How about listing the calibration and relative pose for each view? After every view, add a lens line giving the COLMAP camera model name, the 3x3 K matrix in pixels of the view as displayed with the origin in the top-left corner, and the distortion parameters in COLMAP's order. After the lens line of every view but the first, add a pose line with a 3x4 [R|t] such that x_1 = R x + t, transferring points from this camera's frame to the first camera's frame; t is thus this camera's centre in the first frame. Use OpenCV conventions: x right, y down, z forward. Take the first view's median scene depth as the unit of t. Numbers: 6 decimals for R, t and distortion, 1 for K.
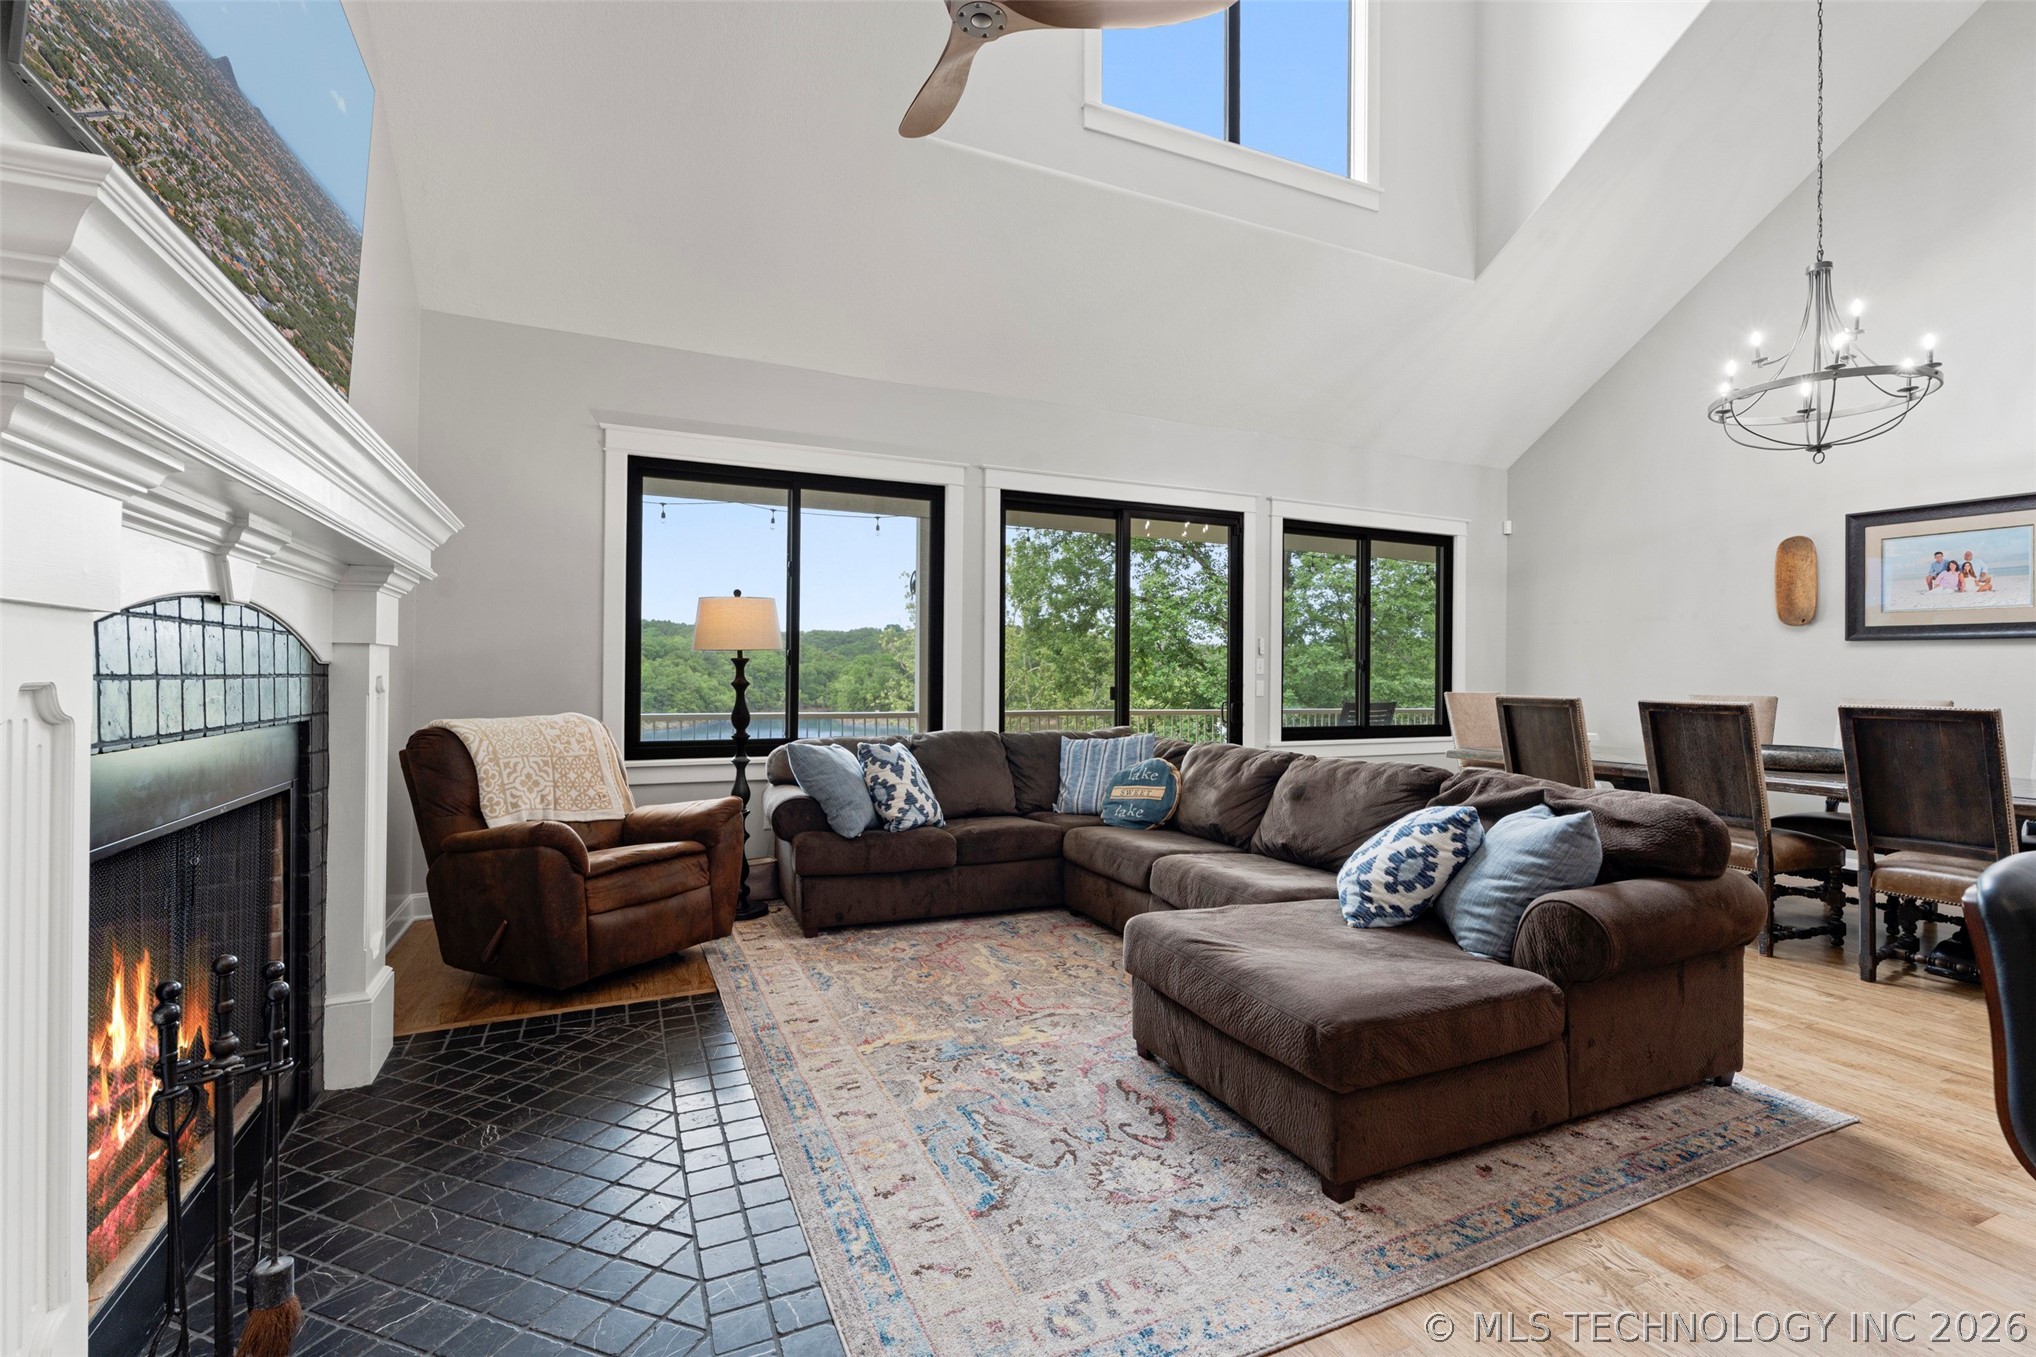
lens RADIAL K [[908.4, 0, 1032.1], [0, 908.4, 672.4], [0, 0, 1]] dist [0.000857, -0.000340]
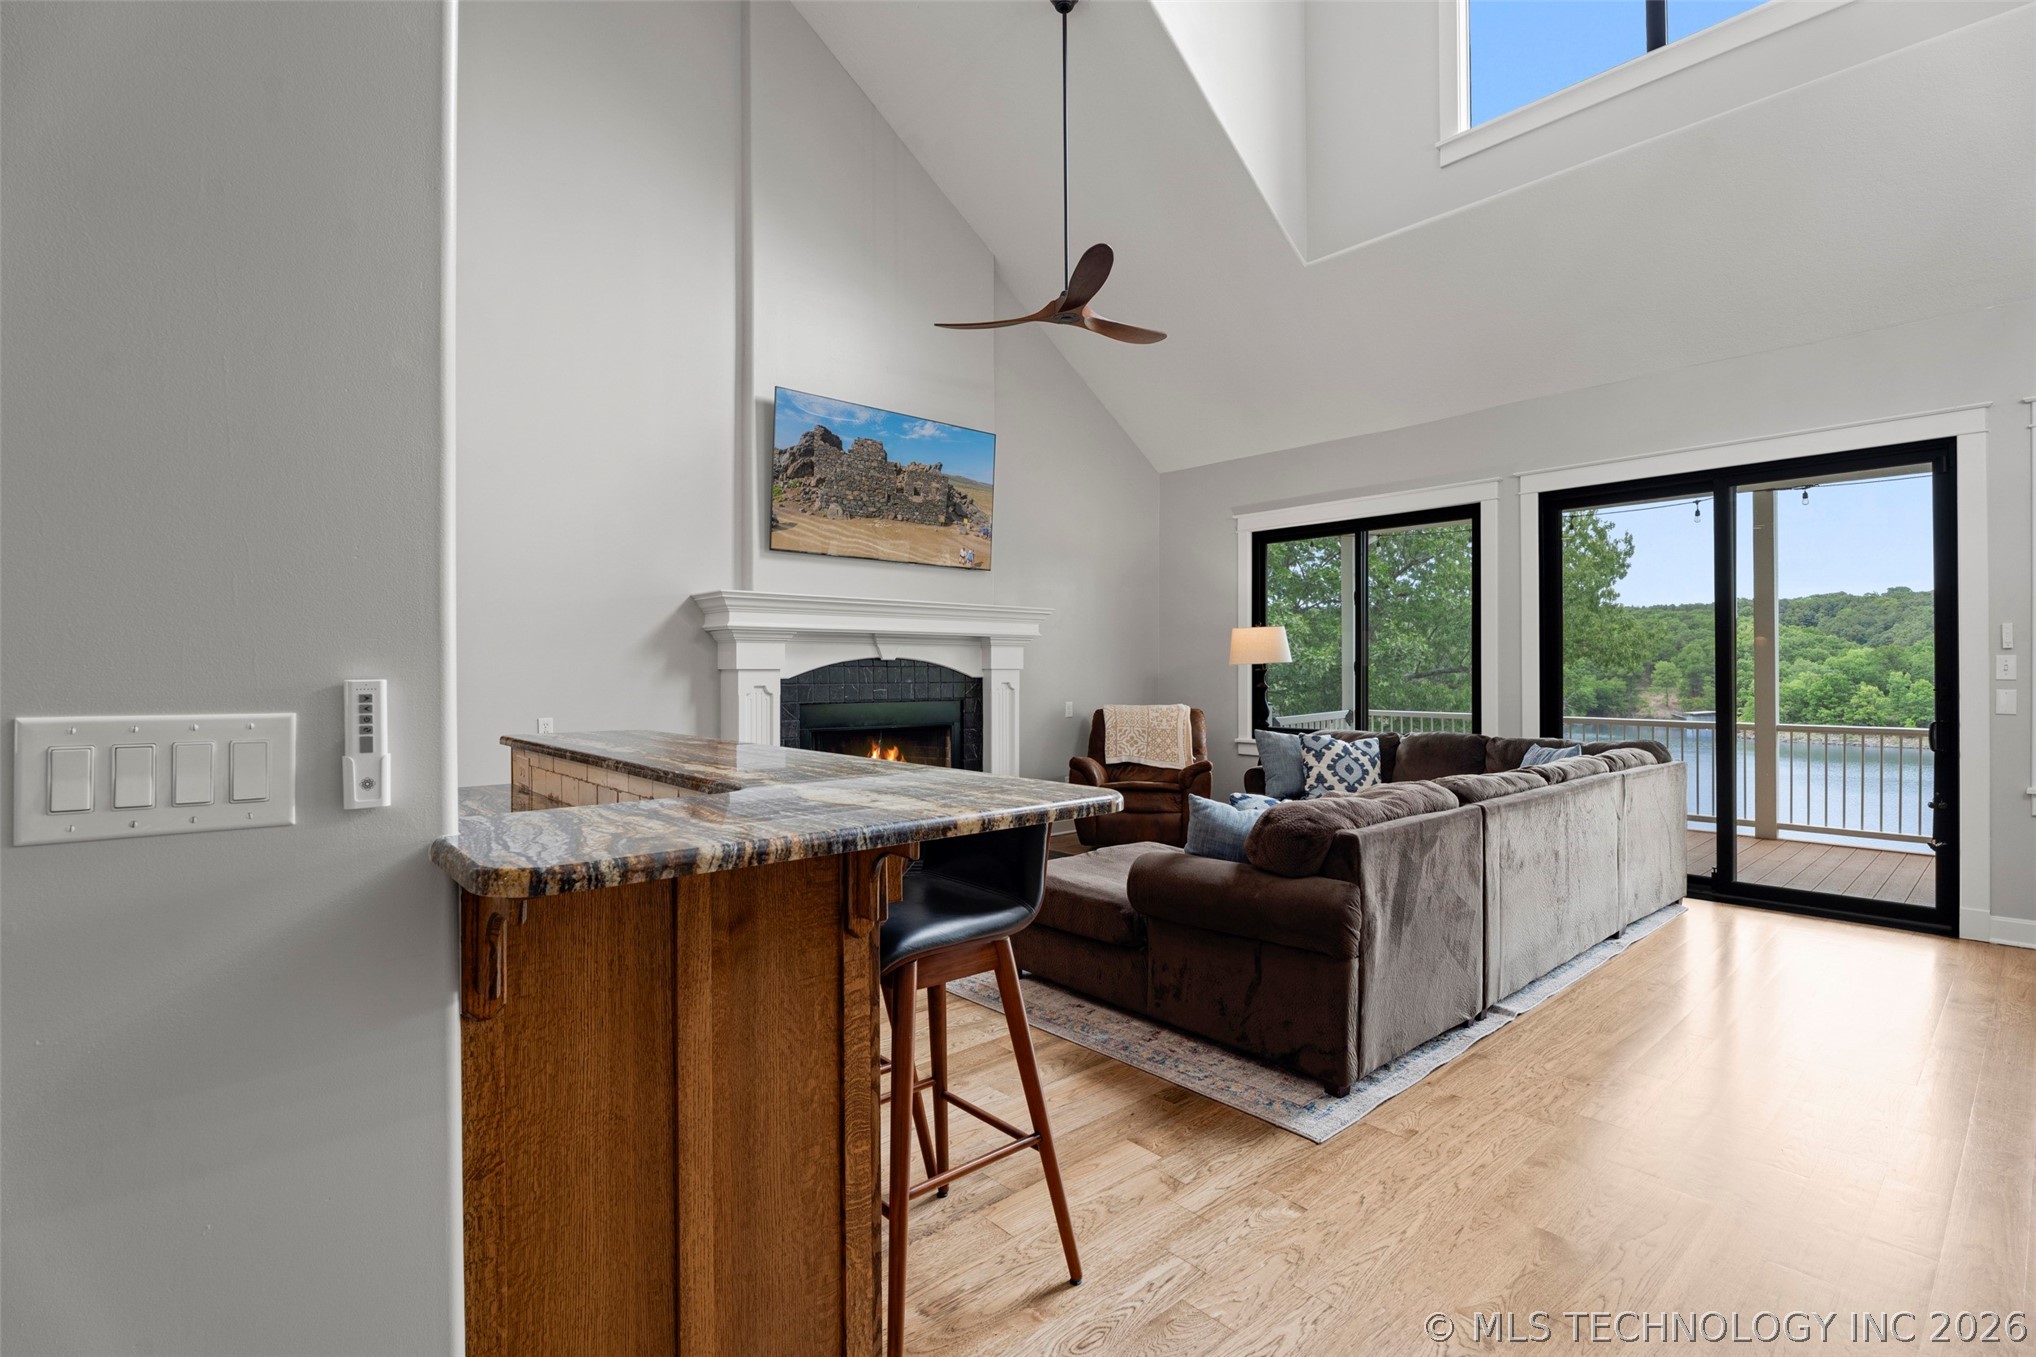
lens RADIAL K [[940.4, 0, 1047.7], [0, 940.4, 673.6], [0, 0, 1]] dist [-0.004120, -0.000424]
pose [[0.307022, -0.006162, -0.951682, 1.144501], [0.005830, 0.999972, -0.004594, -0.005468], [0.951685, -0.004138, 0.307049, 0.264636]]
